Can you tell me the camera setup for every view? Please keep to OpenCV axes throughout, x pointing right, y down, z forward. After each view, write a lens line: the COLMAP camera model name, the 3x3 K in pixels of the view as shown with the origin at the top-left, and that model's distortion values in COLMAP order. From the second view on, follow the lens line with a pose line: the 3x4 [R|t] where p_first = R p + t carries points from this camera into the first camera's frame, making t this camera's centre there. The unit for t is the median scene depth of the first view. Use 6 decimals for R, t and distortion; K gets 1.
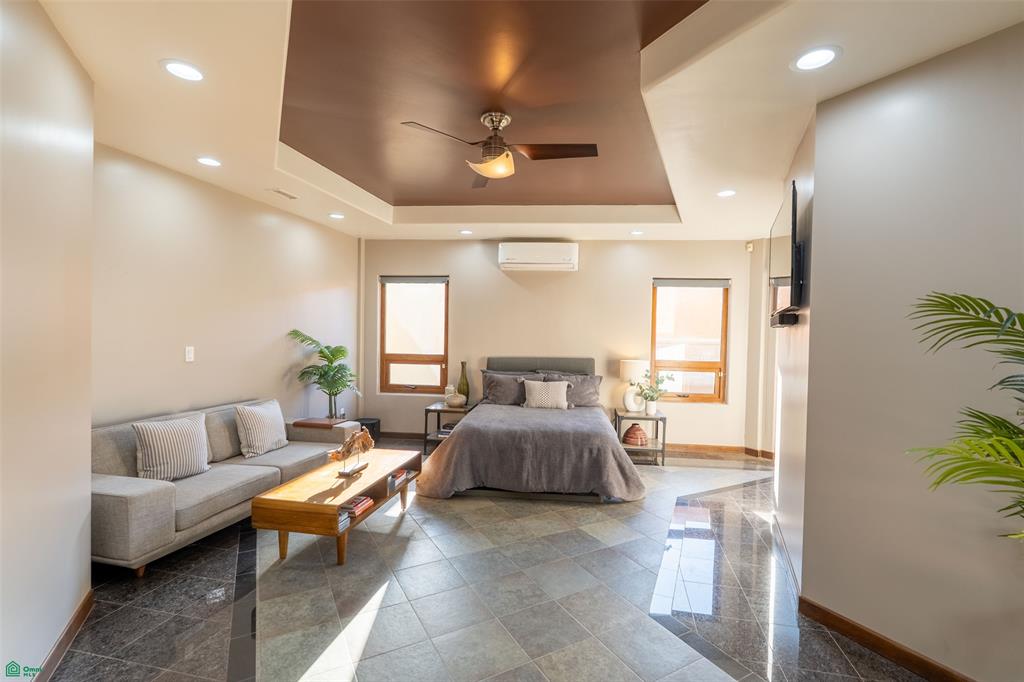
lens RADIAL K [[452.9, 0, 516.5], [0, 452.9, 333.9], [0, 0, 1]] dist [0.001639, 0.000223]
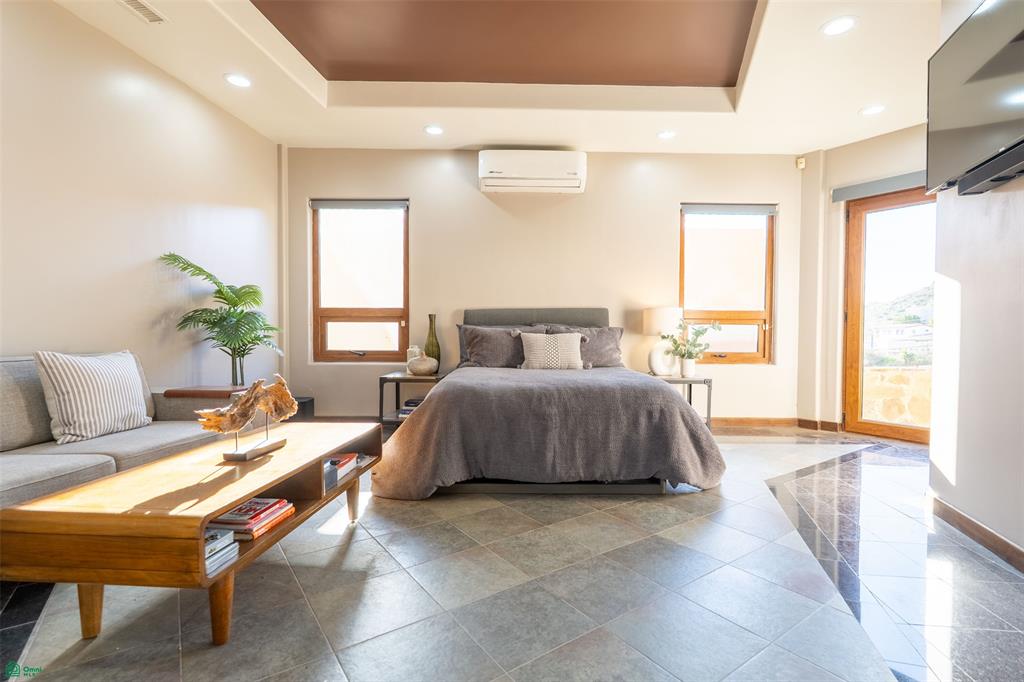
lens RADIAL K [[478.9, 0, 518.9], [0, 478.9, 333.2], [0, 0, 1]] dist [0.002276, 0.000119]
pose [[0.994290, -0.014534, 0.105719, -0.067535], [0.013891, 0.999880, 0.006817, 0.099662], [-0.105805, -0.005310, 0.994373, 0.250481]]
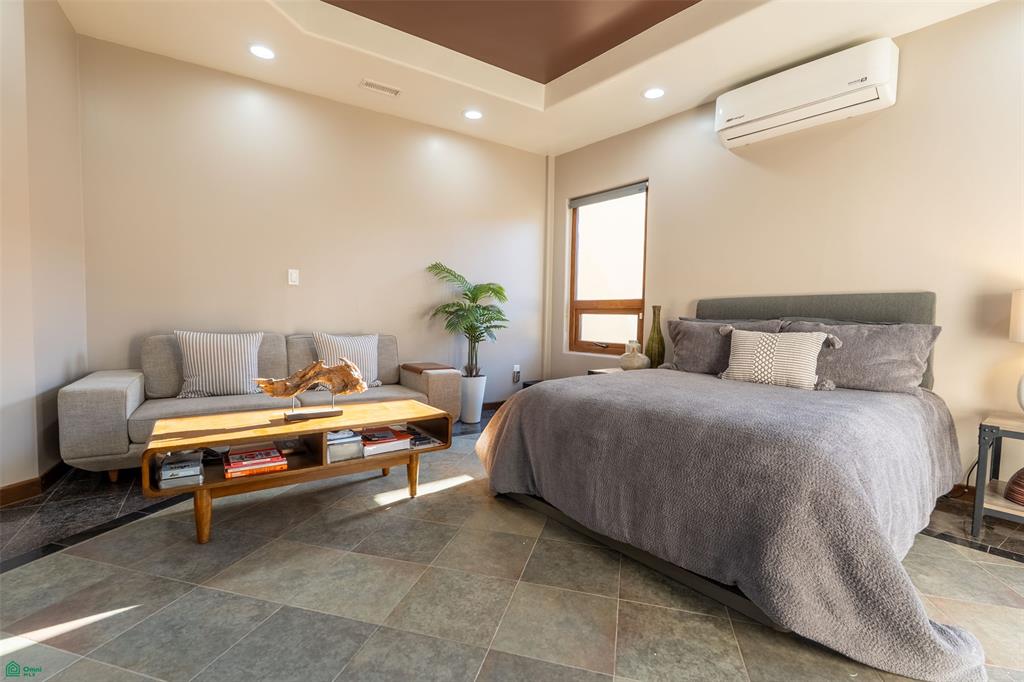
lens RADIAL K [[452.9, 0, 516.8], [0, 452.9, 340.3], [0, 0, 1]] dist [0.001639, 0.000223]
pose [[0.723387, 0.032054, -0.689698, 0.207348], [-0.007120, 0.999215, 0.038972, 0.097708], [0.690406, -0.023282, 0.723048, 0.447695]]
